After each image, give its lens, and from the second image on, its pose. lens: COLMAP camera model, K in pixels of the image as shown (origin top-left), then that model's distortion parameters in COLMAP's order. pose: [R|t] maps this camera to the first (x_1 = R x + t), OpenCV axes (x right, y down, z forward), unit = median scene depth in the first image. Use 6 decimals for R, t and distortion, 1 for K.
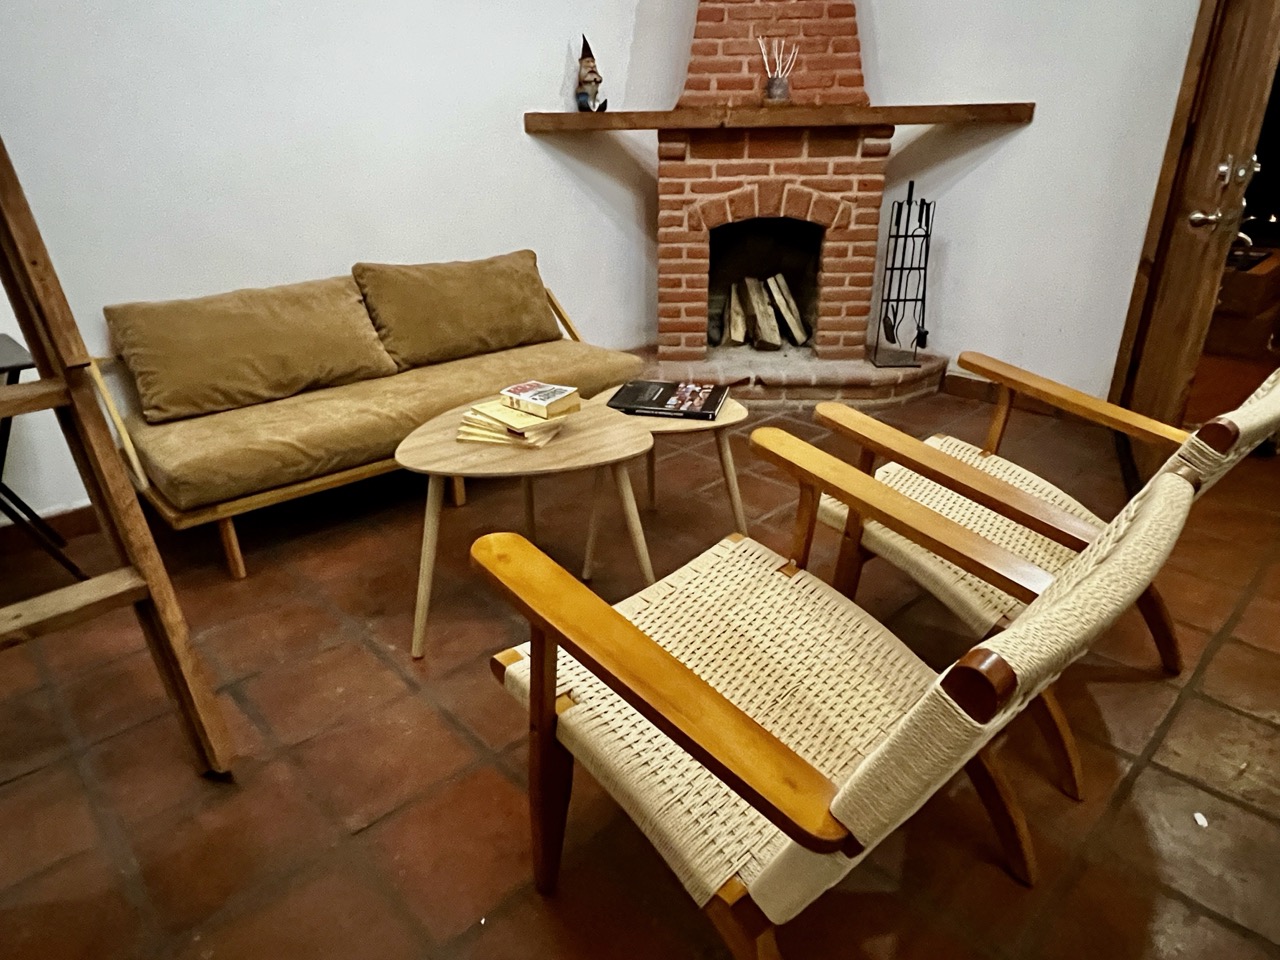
lens RADIAL K [[787.7, 0, 637.4], [0, 787.7, 489.1], [0, 0, 1]] dist [0.003450, -0.002541]
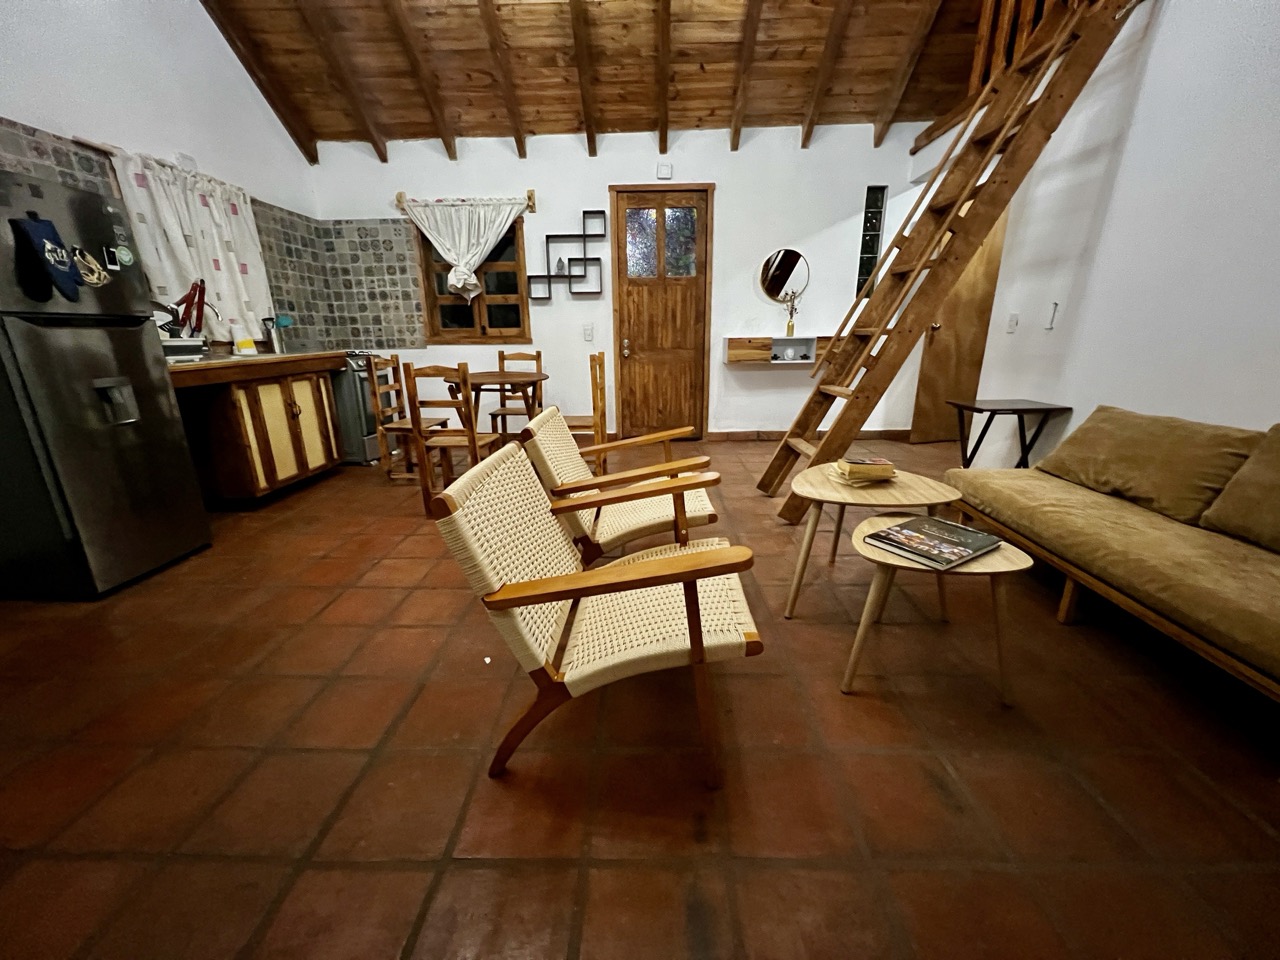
lens RADIAL K [[509.7, 0, 640.0], [0, 509.7, 480.0], [0, 0, 1]] dist [0.000582, 0.000077]
pose [[-0.704140, 0.224700, -0.673570, 0.503306], [-0.262647, 0.798905, 0.541079, -0.296078], [0.659699, 0.557907, -0.503525, 0.687571]]
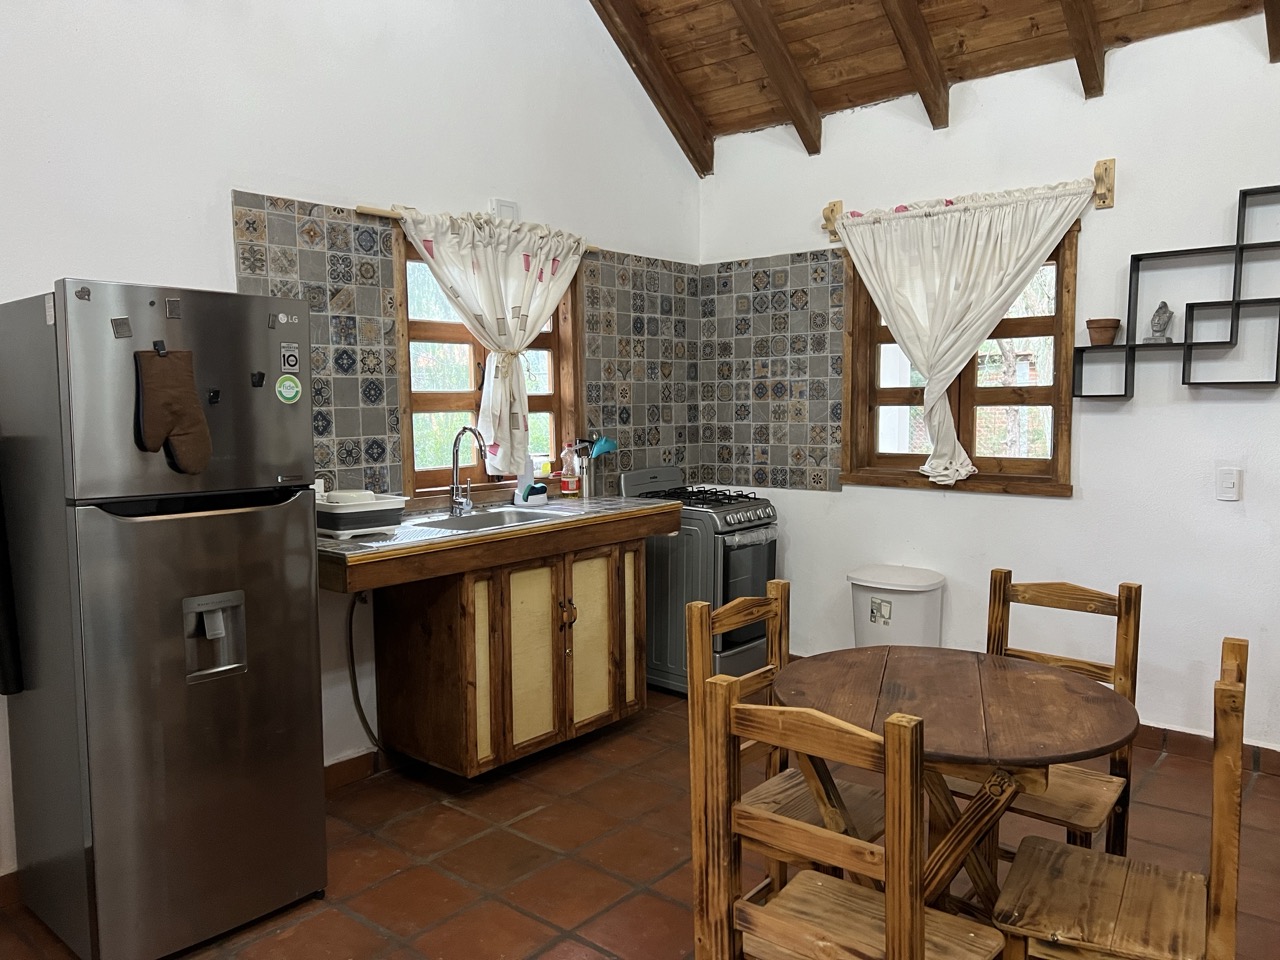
lens RADIAL K [[956.7, 0, 640.0], [0, 956.7, 480.0], [0, 0, 1]] dist [0.092361, -0.130904]
pose [[-0.993329, 0.035350, -0.109765, 0.297280], [-0.021582, 0.878047, 0.478087, -0.304722], [0.113279, 0.477266, -0.871427, 0.484545]]
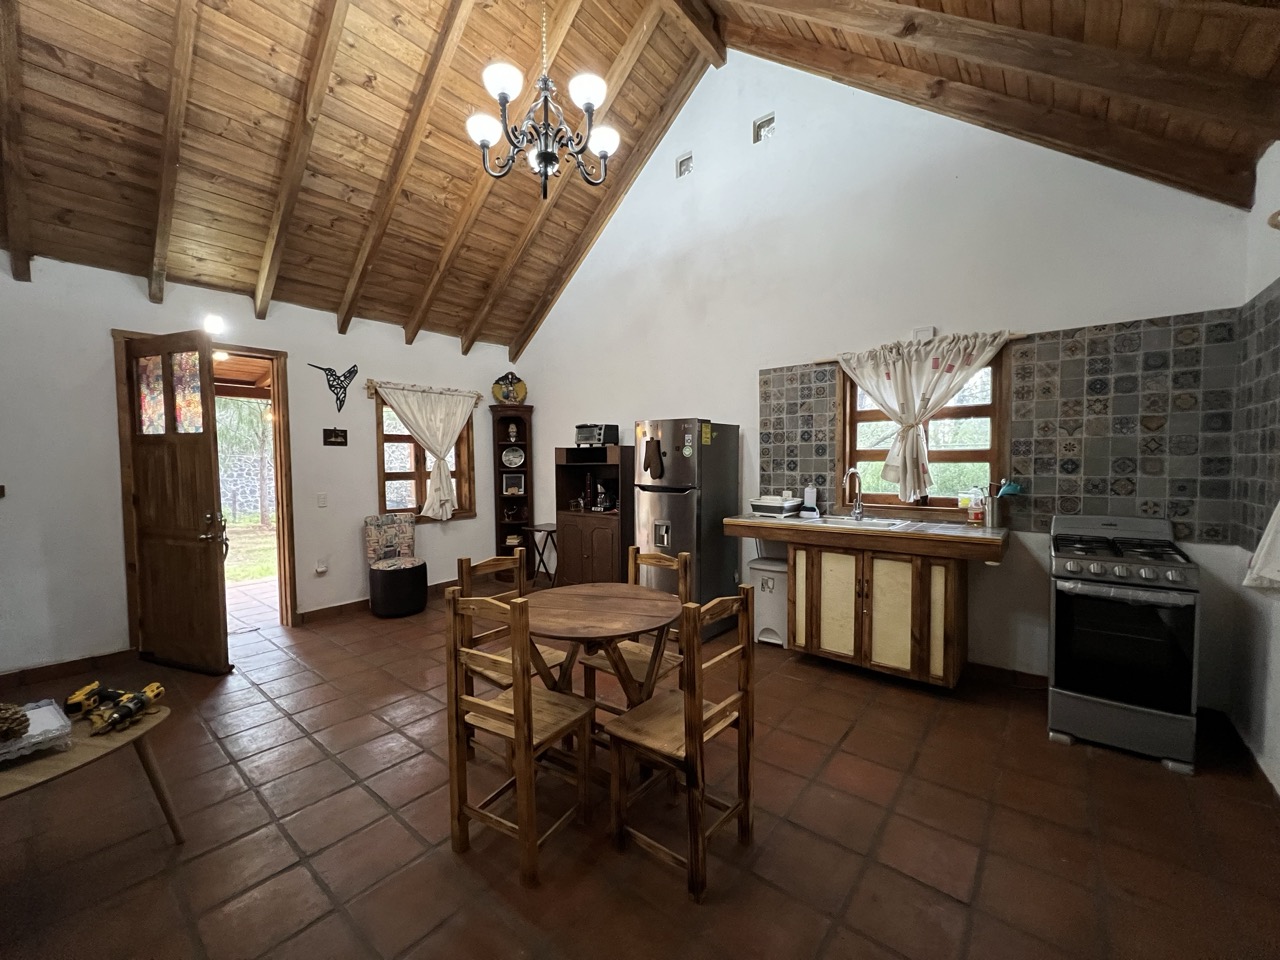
lens RADIAL K [[509.7, 0, 640.0], [0, 509.7, 480.0], [0, 0, 1]] dist [0.000582, 0.000077]
pose [[-0.127171, -0.022411, 0.991628, -0.579591], [0.408652, 0.909769, 0.072968, -0.064624], [-0.903787, 0.414510, -0.106538, -0.008704]]
